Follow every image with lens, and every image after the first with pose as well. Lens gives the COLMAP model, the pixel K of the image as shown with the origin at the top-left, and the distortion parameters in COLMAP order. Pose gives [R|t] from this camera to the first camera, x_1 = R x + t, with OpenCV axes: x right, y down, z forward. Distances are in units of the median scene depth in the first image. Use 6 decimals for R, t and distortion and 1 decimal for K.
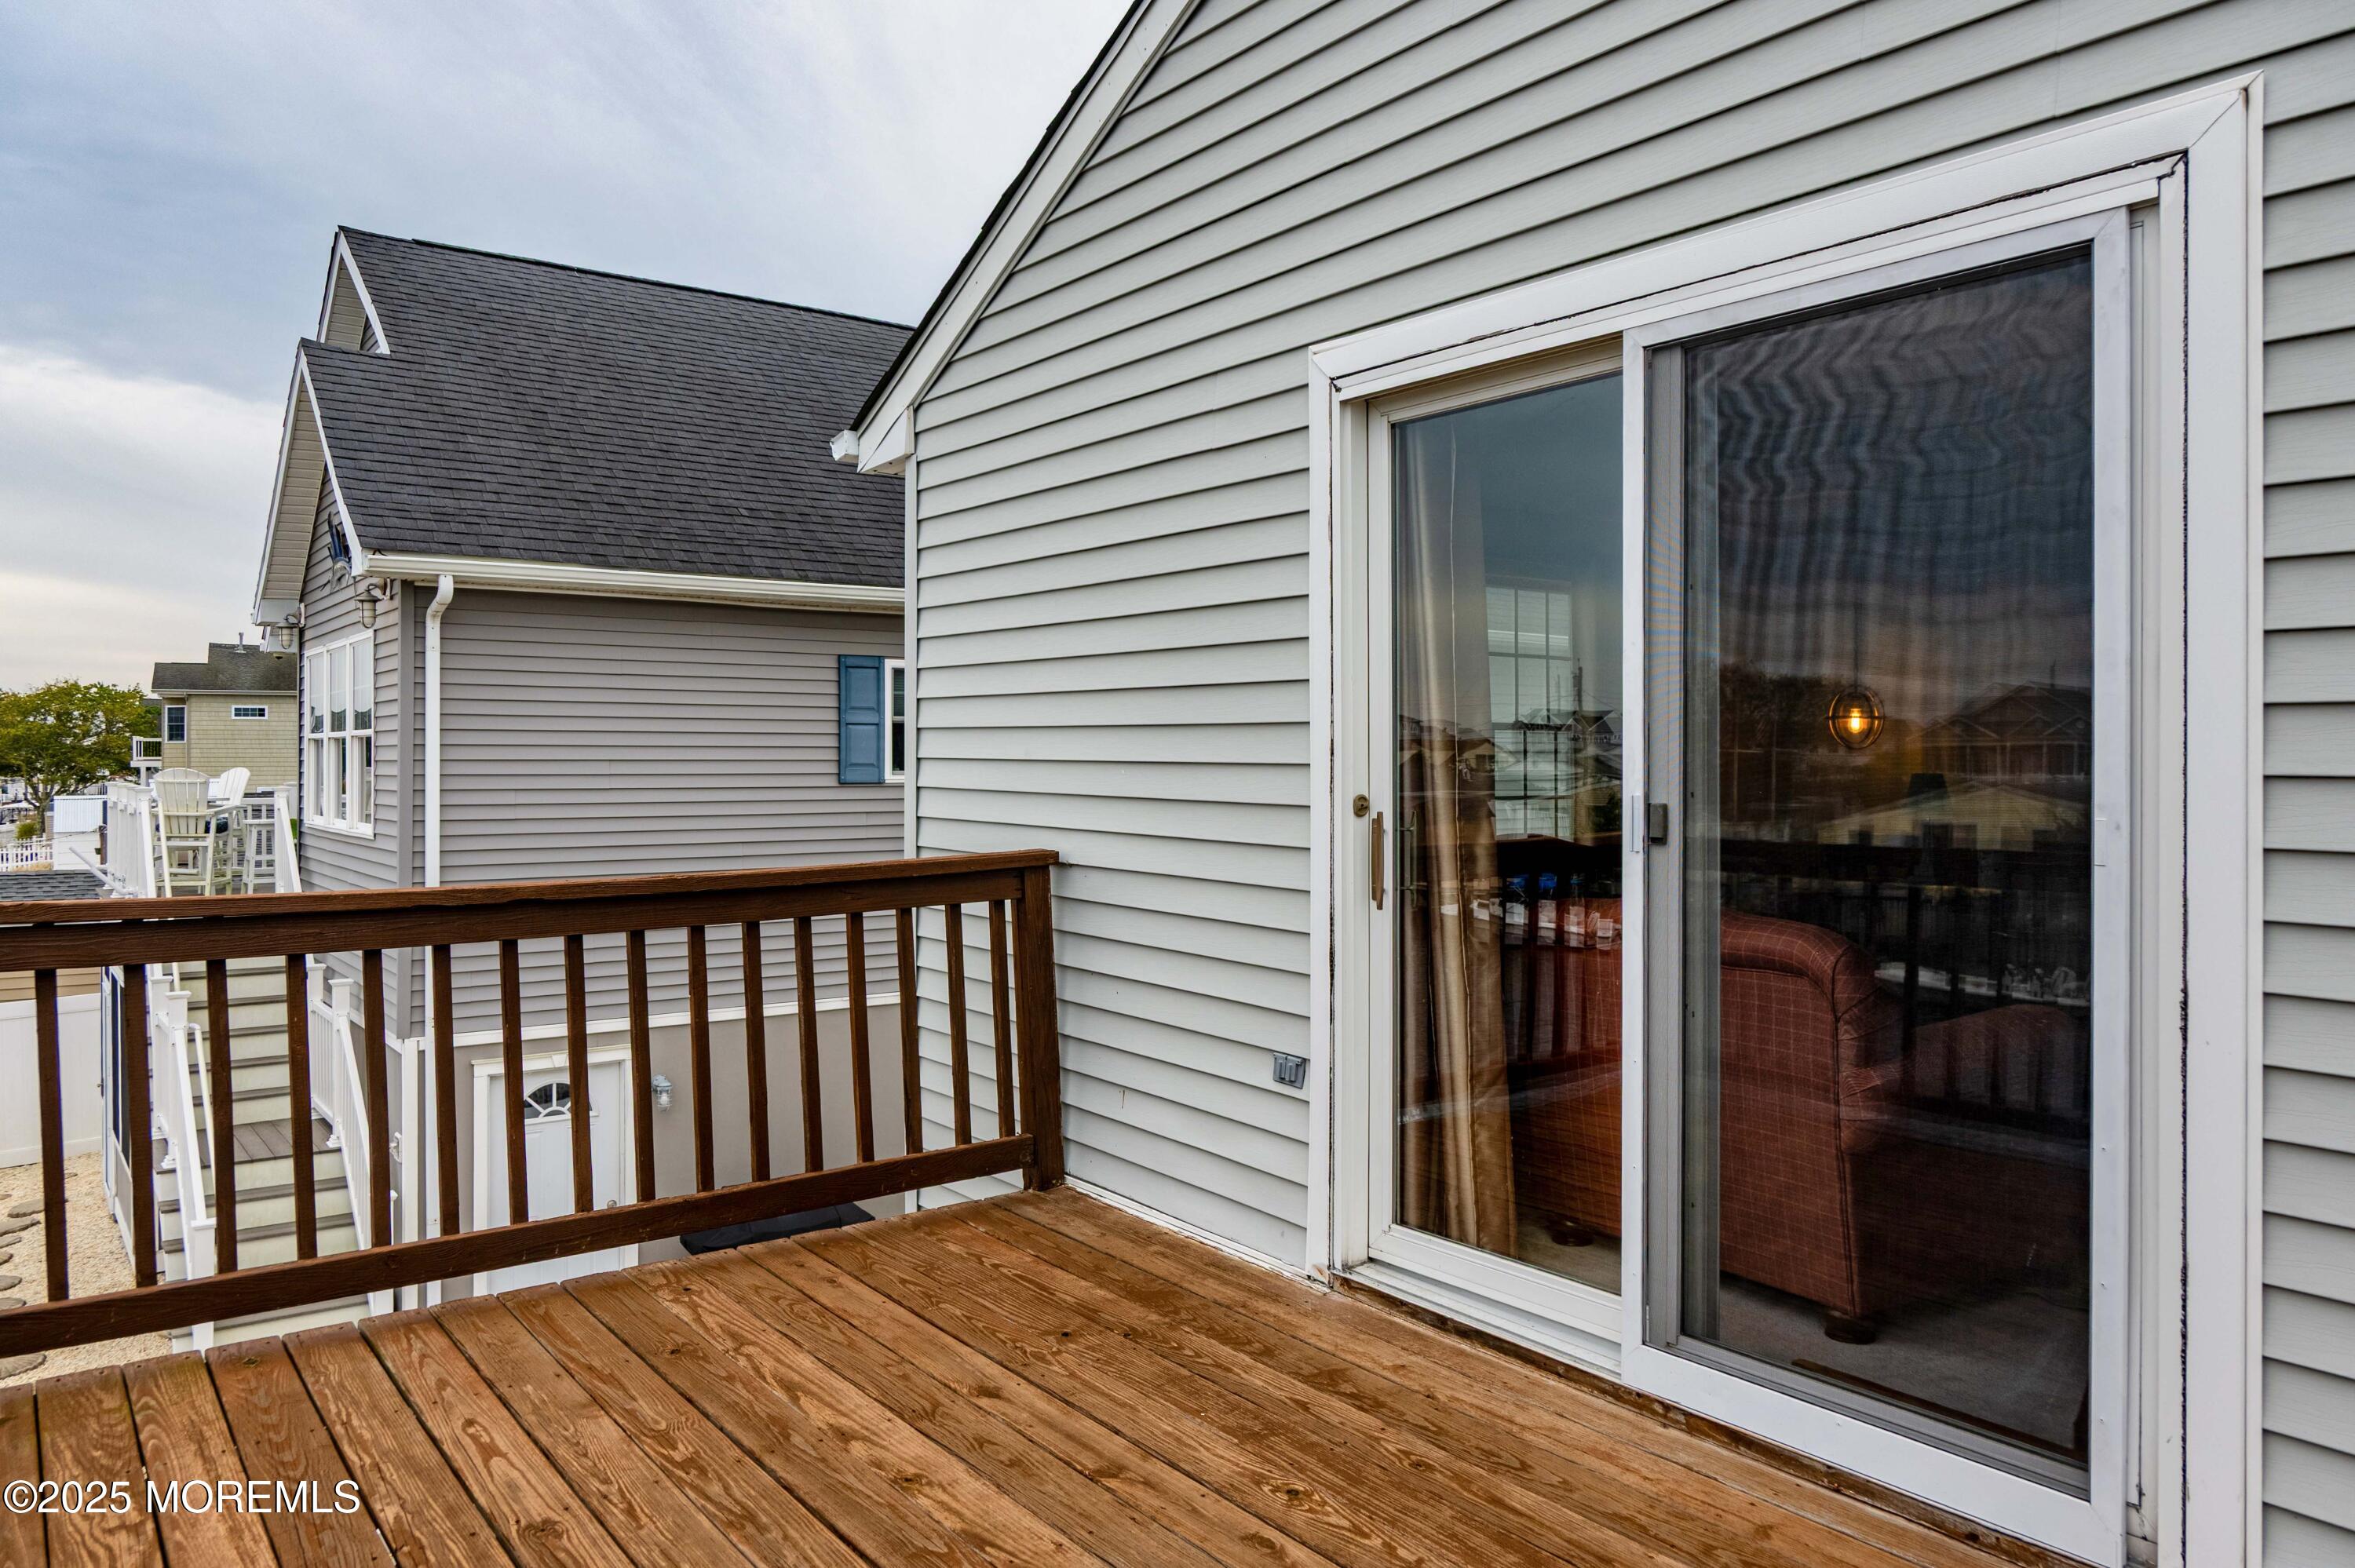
lens RADIAL K [[1619.8, 0, 1177.0], [0, 1619.8, 785.3], [0, 0, 1]] dist [-0.000326, -0.005989]
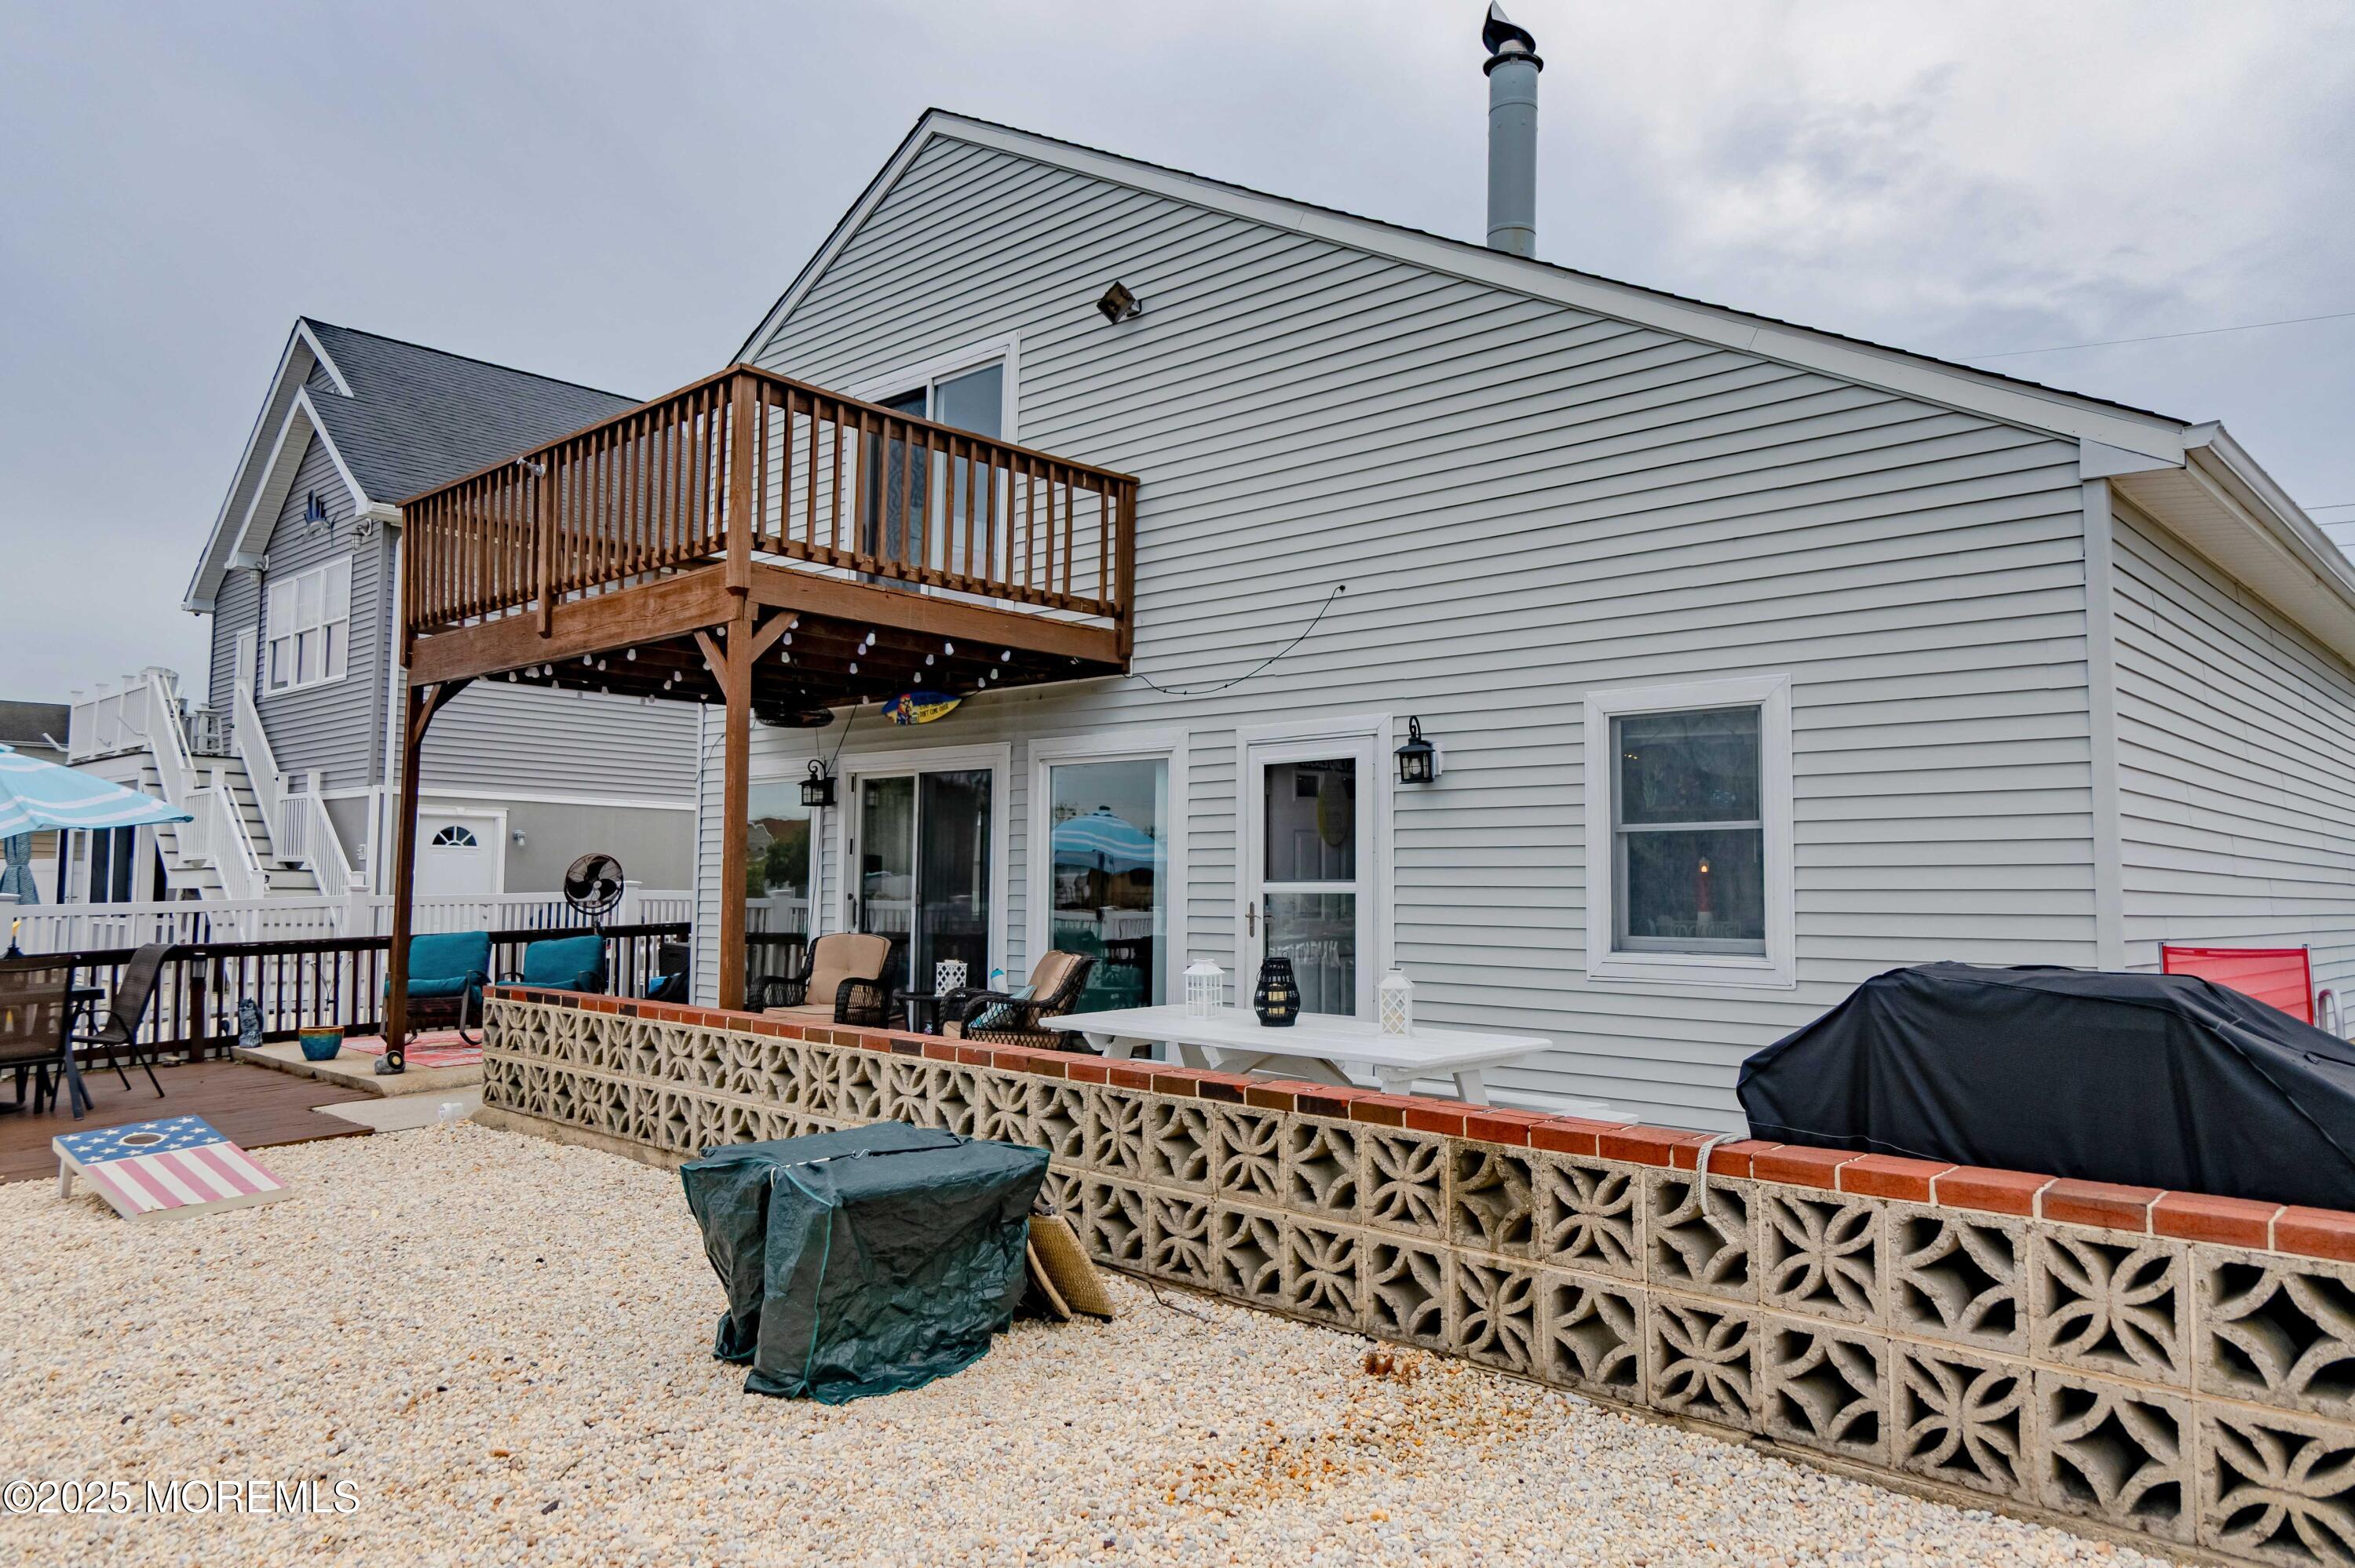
lens RADIAL K [[1619.8, 0, 1175.8], [0, 1619.8, 787.2], [0, 0, 1]] dist [-0.000326, -0.005989]
pose [[0.984398, 0.030997, 0.173205, 0.049147], [-0.016285, 0.996186, -0.085724, 0.235838], [-0.175201, 0.081566, 0.981148, -0.664327]]
